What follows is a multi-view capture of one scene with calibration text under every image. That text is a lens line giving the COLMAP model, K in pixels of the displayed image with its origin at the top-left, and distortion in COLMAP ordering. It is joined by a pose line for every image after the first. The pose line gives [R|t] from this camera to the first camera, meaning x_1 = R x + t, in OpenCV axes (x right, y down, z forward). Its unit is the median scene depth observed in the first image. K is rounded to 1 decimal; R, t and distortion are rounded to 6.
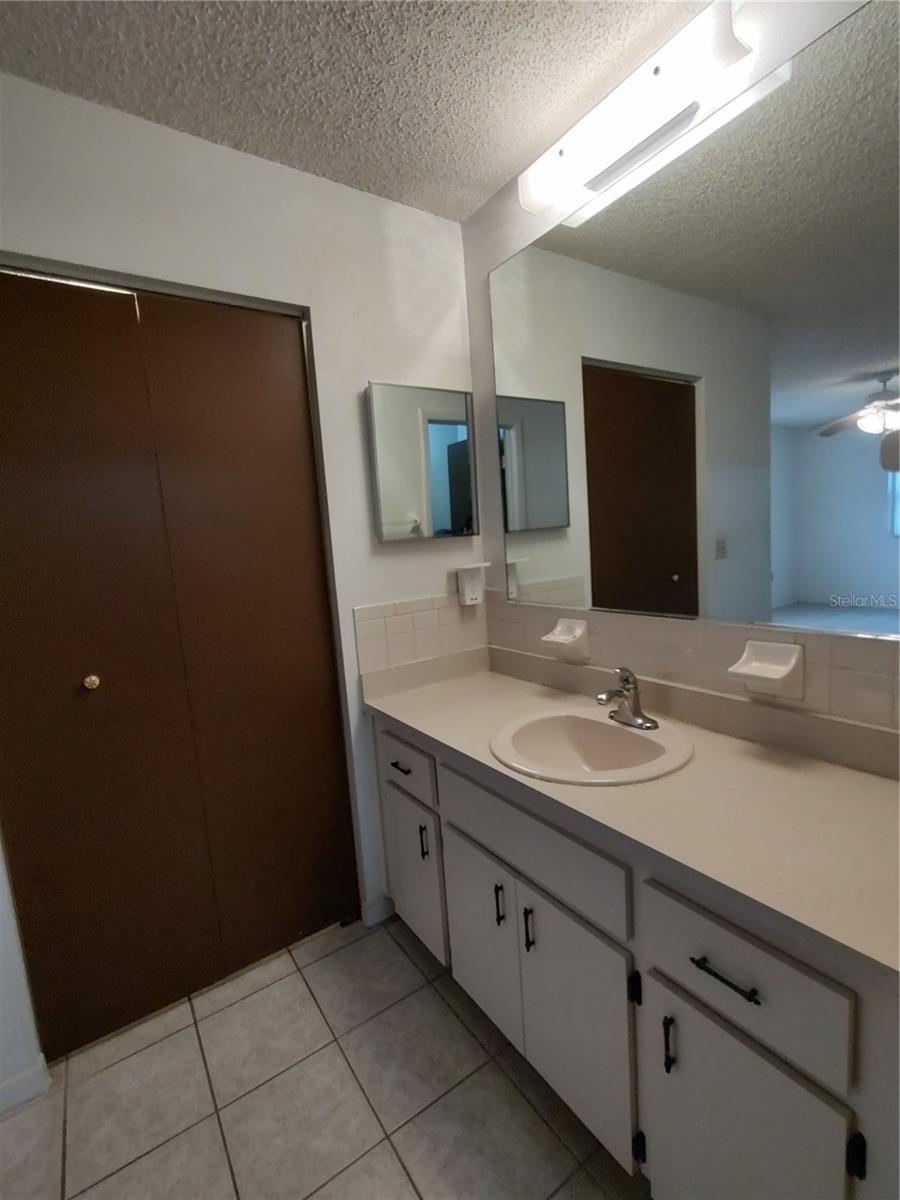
lens RADIAL K [[542.9, 0, 452.5], [0, 542.9, 600.7], [0, 0, 1]] dist [-0.003957, 0.001484]
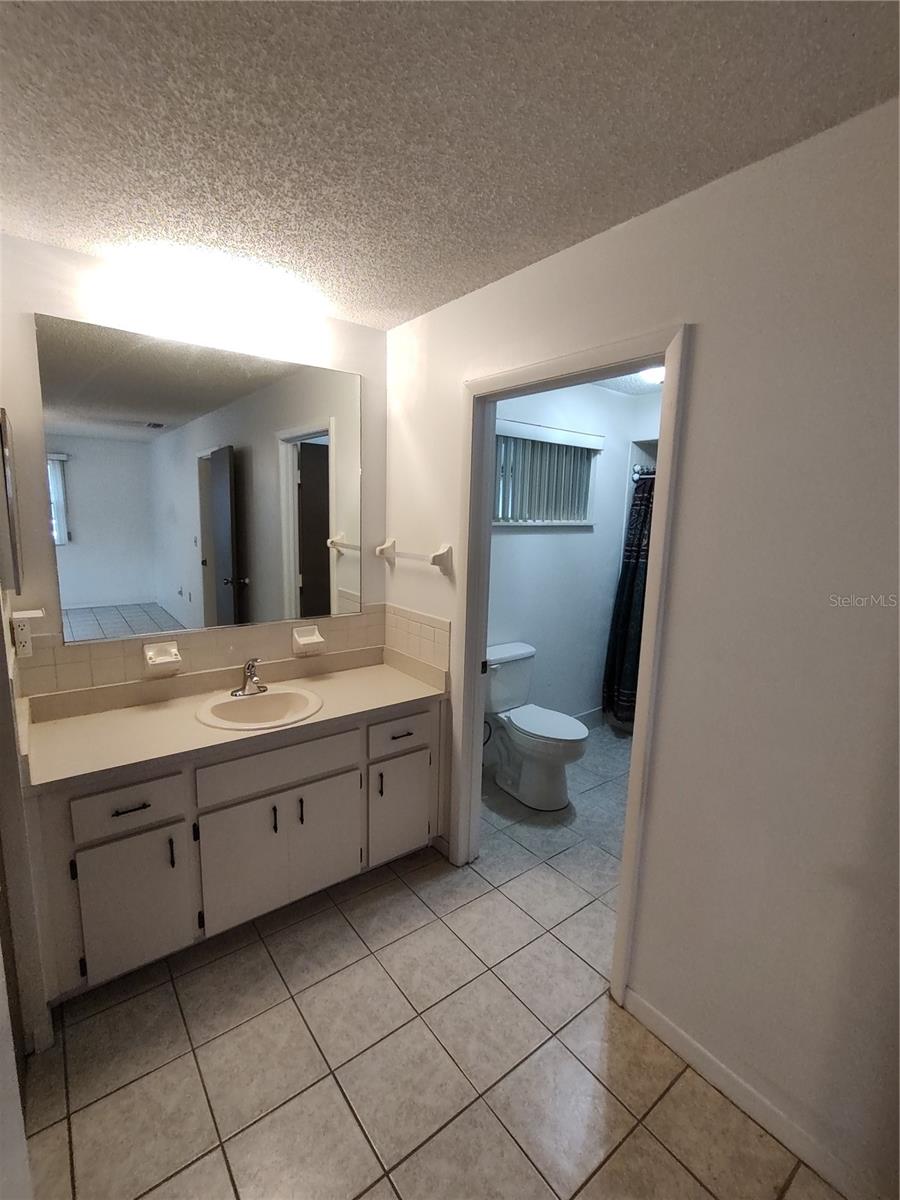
lens RADIAL K [[542.9, 0, 452.5], [0, 542.9, 600.7], [0, 0, 1]] dist [-0.003957, 0.001484]
pose [[-0.063042, -0.092377, 0.993726, -1.321956], [0.096370, 0.990491, 0.098190, -0.151574], [-0.993347, 0.101955, -0.053540, 0.473035]]
